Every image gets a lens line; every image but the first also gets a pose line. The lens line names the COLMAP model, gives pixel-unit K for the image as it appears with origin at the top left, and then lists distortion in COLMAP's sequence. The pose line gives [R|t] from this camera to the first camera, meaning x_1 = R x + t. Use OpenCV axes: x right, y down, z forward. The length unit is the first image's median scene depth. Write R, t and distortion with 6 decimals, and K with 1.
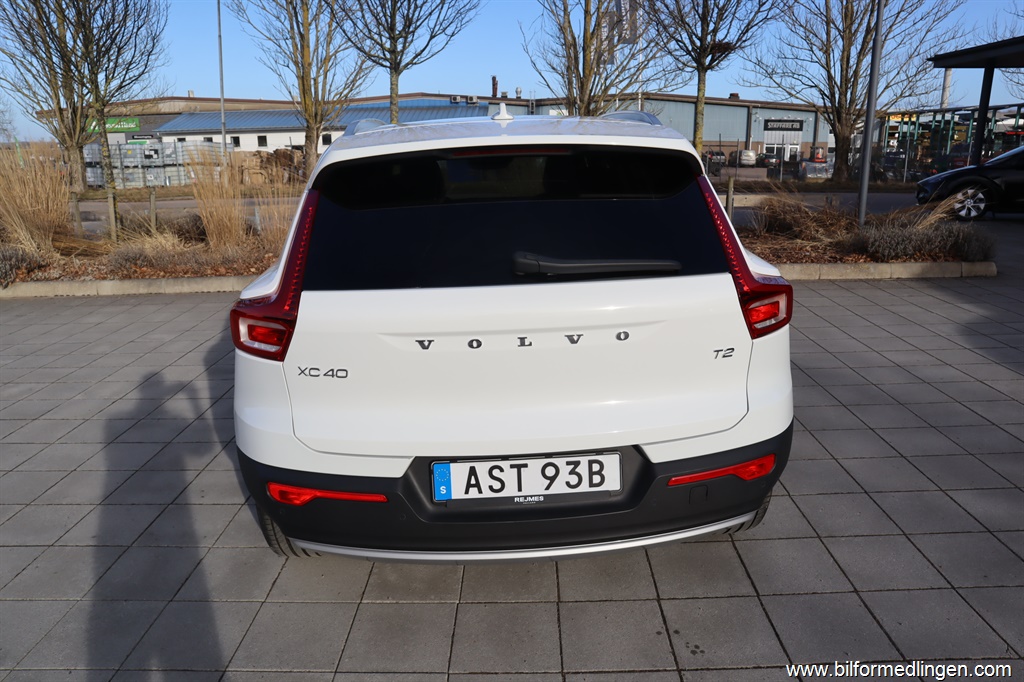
lens RADIAL K [[704.8, 0, 512.0], [0, 704.8, 341.0], [0, 0, 1]] dist [-0.130208, 0.074279]
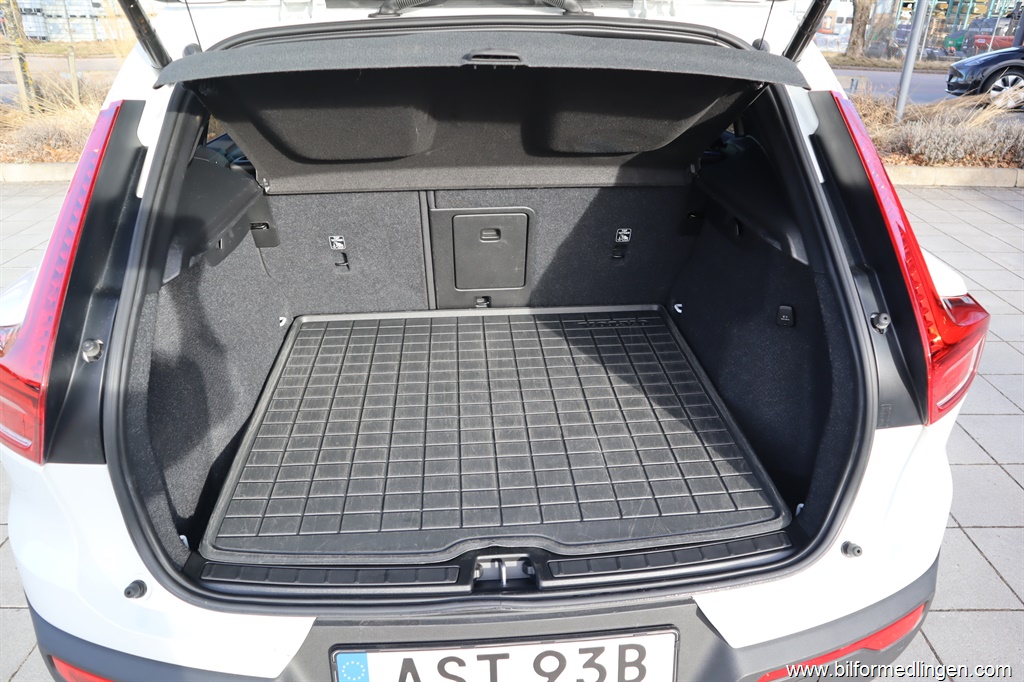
lens RADIAL K [[704.8, 0, 512.0], [0, 704.8, 341.0], [0, 0, 1]] dist [-0.130208, 0.074279]
pose [[0.999428, 0.021259, 0.026315, 0.001318], [-0.025758, 0.982489, 0.184530, -0.041970], [-0.021931, -0.185103, 0.982474, 0.132362]]
